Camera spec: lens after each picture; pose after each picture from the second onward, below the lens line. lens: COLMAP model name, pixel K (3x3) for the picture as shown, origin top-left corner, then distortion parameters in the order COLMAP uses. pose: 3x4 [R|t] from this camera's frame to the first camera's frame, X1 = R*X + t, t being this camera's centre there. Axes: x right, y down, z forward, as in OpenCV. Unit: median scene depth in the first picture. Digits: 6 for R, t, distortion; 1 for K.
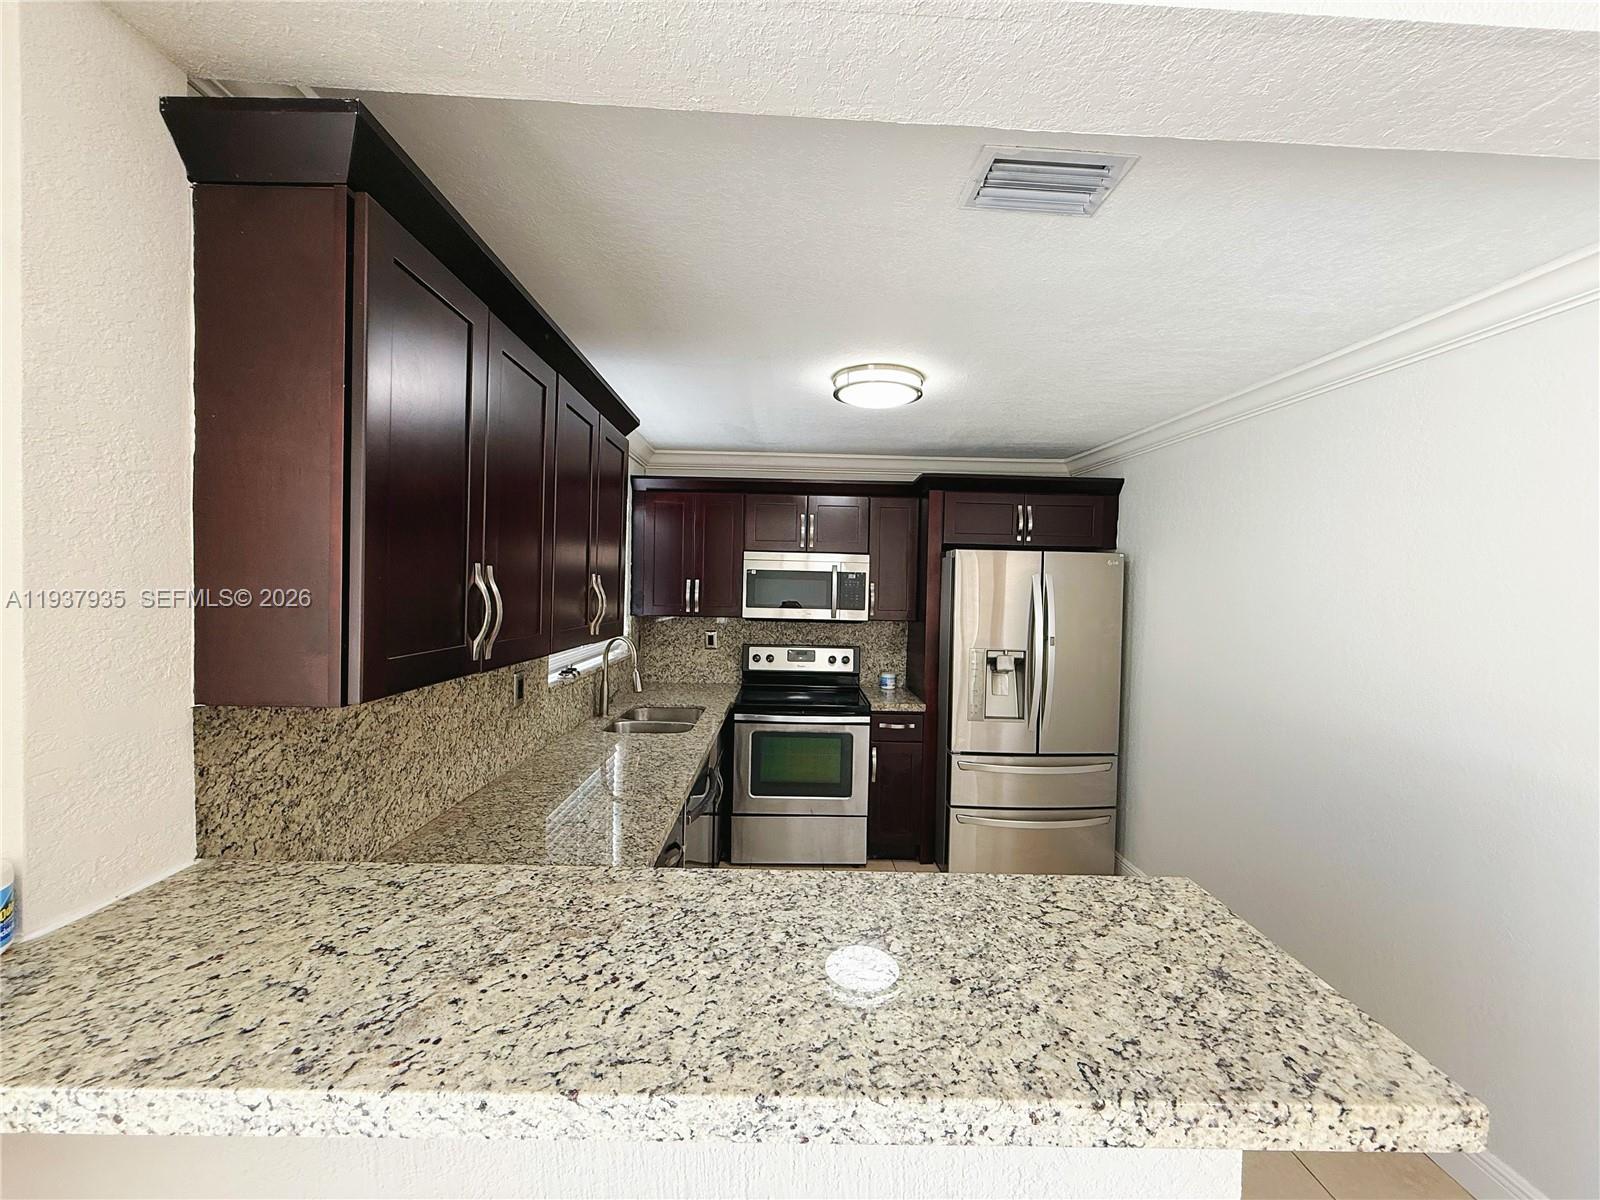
lens RADIAL K [[635.7, 0, 796.5], [0, 635.7, 598.6], [0, 0, 1]] dist [0.000387, -0.001279]
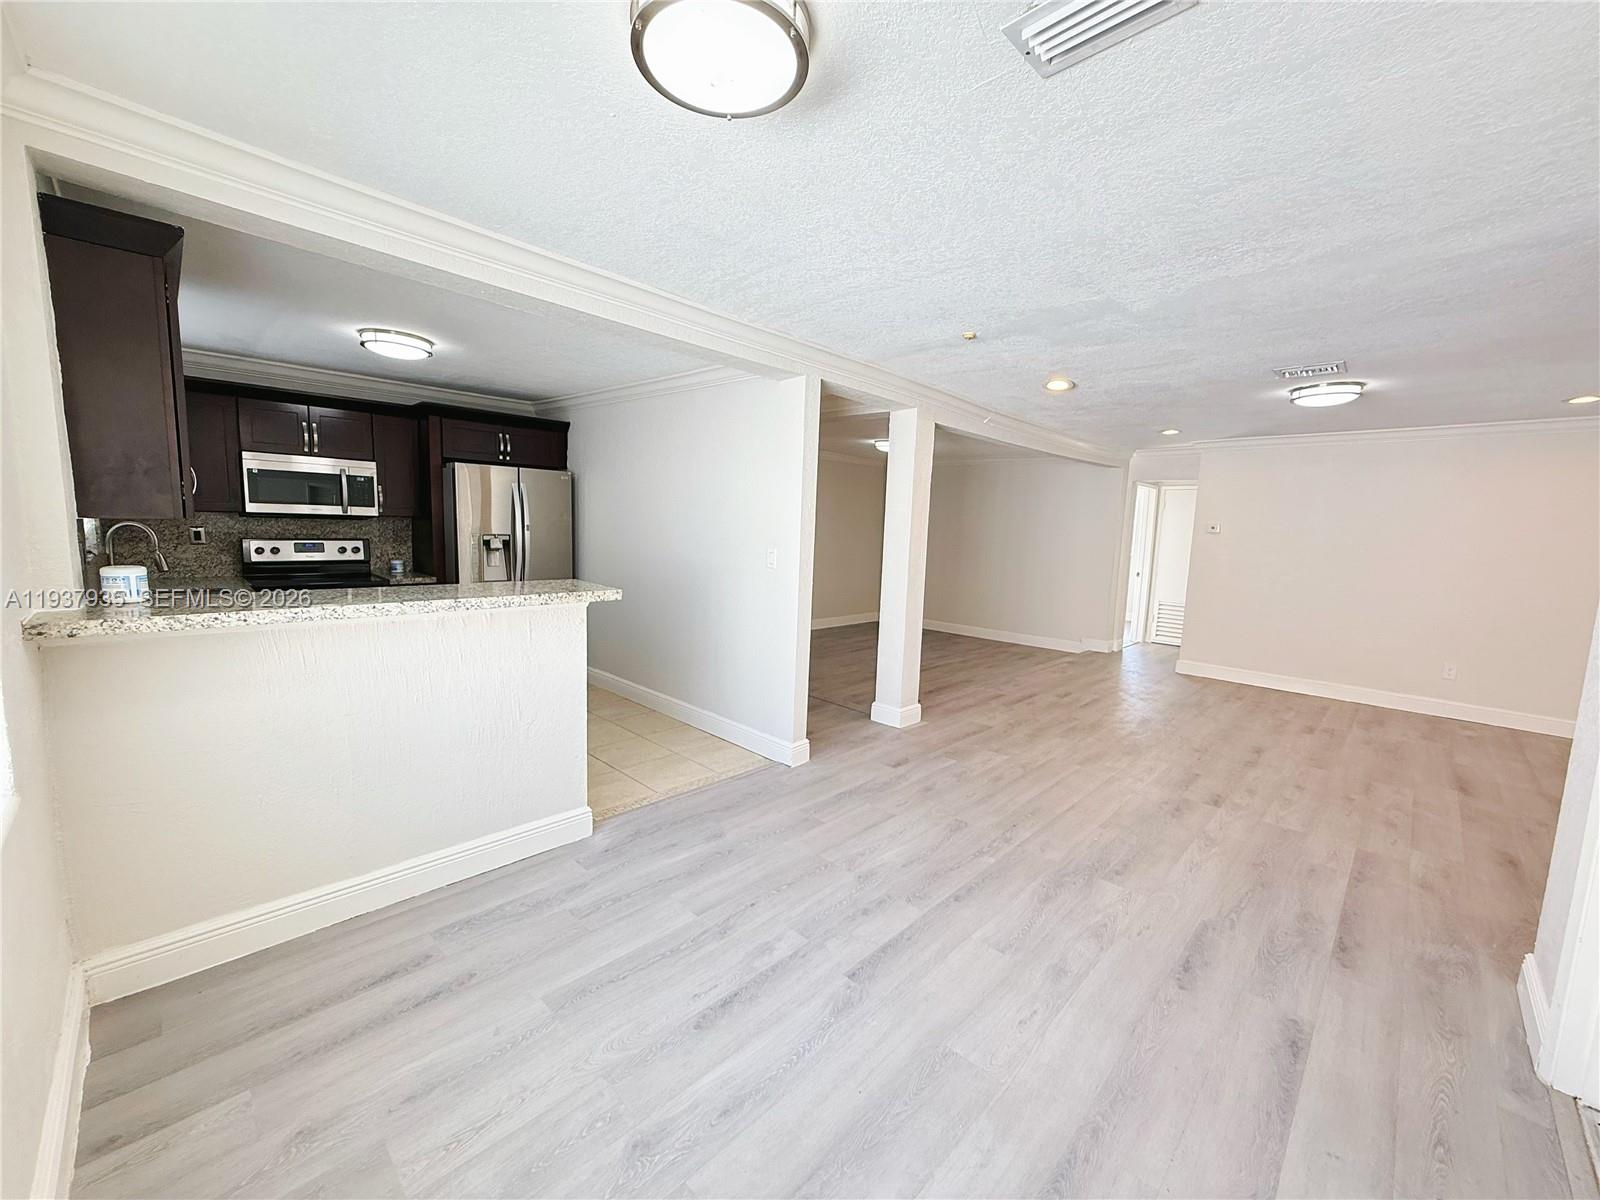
lens RADIAL K [[635.7, 0, 797.7], [0, 635.7, 601.2], [0, 0, 1]] dist [0.000387, -0.001279]
pose [[0.711400, -0.085359, 0.697585, -0.198882], [-0.004085, 0.992078, 0.125561, 0.043766], [-0.702776, -0.092174, 0.705415, -0.503920]]
